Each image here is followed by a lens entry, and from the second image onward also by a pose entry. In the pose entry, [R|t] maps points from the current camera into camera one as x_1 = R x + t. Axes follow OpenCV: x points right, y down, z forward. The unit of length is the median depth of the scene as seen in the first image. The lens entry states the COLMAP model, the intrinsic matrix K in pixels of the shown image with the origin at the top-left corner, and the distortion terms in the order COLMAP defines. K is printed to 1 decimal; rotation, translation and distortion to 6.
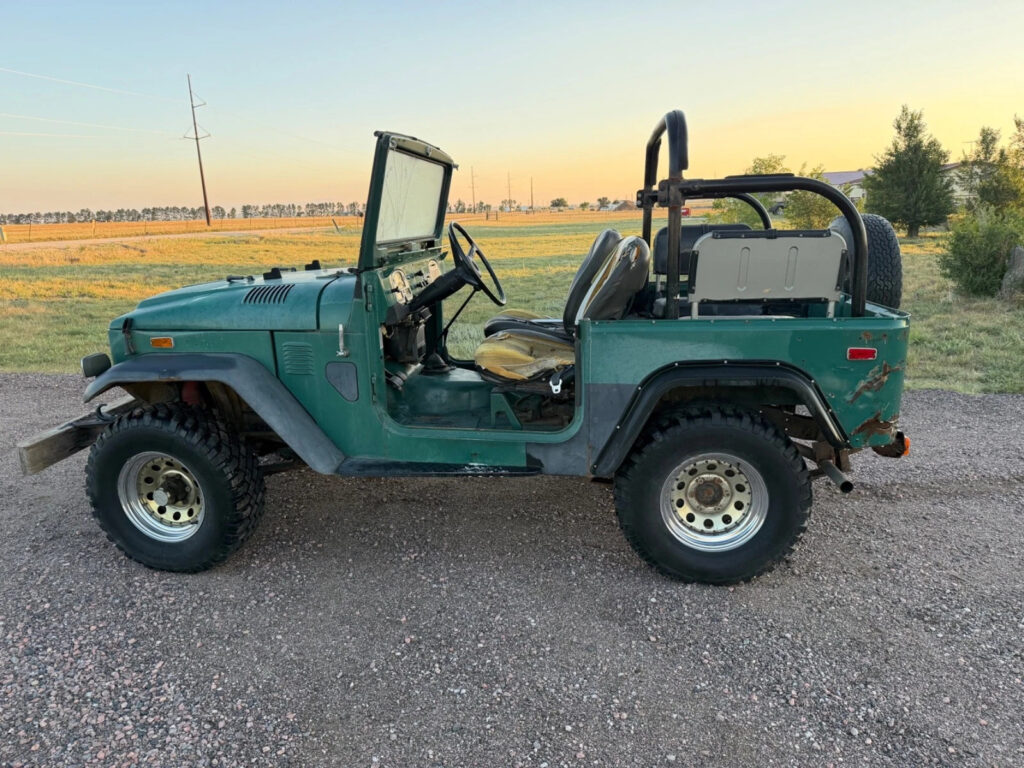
lens RADIAL K [[724.5, 0, 508.9], [0, 724.5, 383.9], [0, 0, 1]] dist [0.057095, -0.078156]
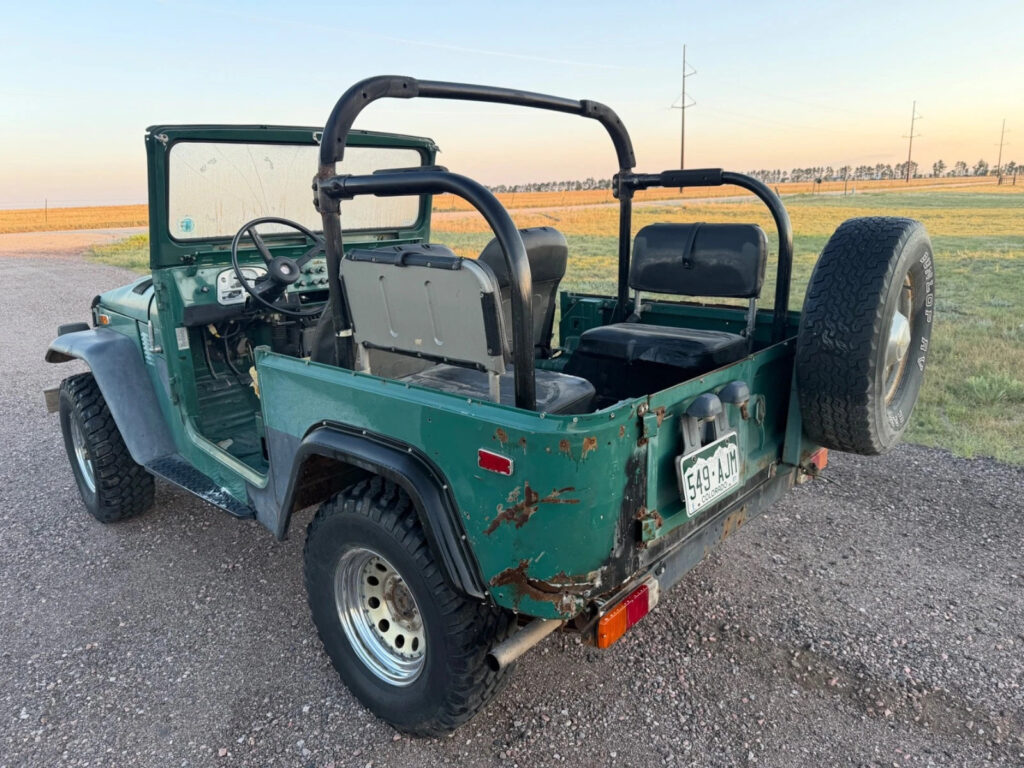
lens RADIAL K [[724.5, 0, 503.6], [0, 724.5, 390.3], [0, 0, 1]] dist [0.057095, -0.078156]
pose [[0.802257, 0.157545, -0.575815, 0.546492], [-0.127468, 0.987511, 0.092590, -0.104204], [0.583211, -0.000883, 0.812320, 0.336381]]
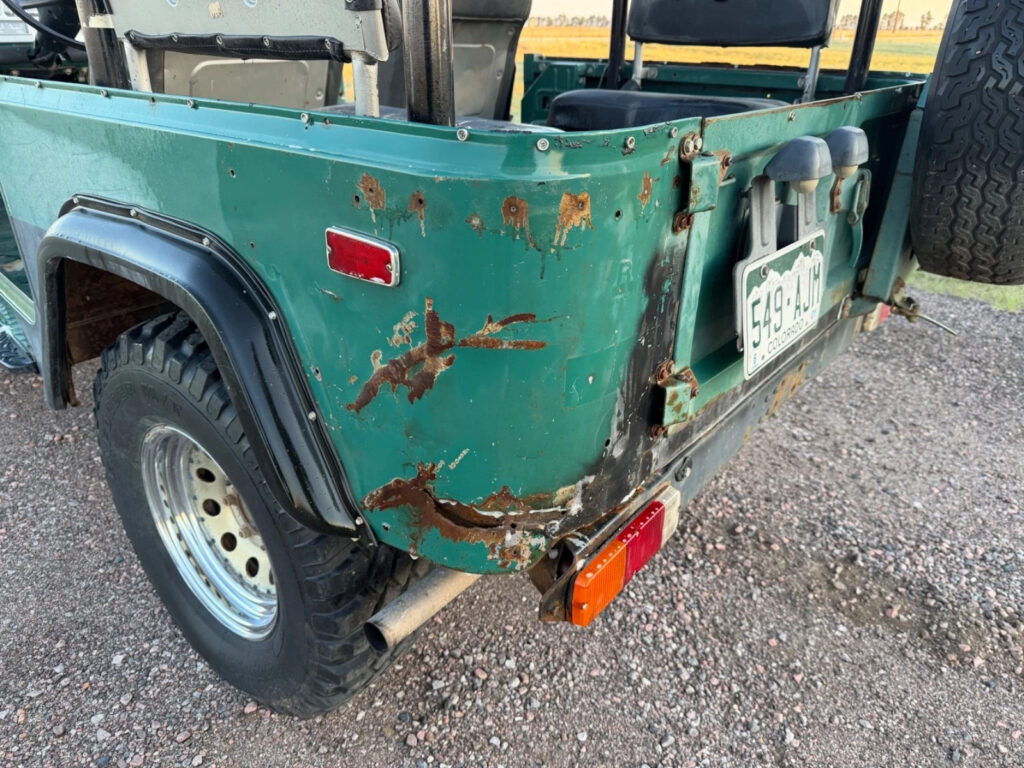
lens RADIAL K [[724.5, 0, 504.0], [0, 724.5, 392.8], [0, 0, 1]] dist [0.057095, -0.078156]
pose [[0.826738, 0.275152, -0.490709, 0.446073], [-0.152788, 0.949267, 0.274861, -0.050516], [0.541443, -0.152264, 0.826835, 0.522962]]
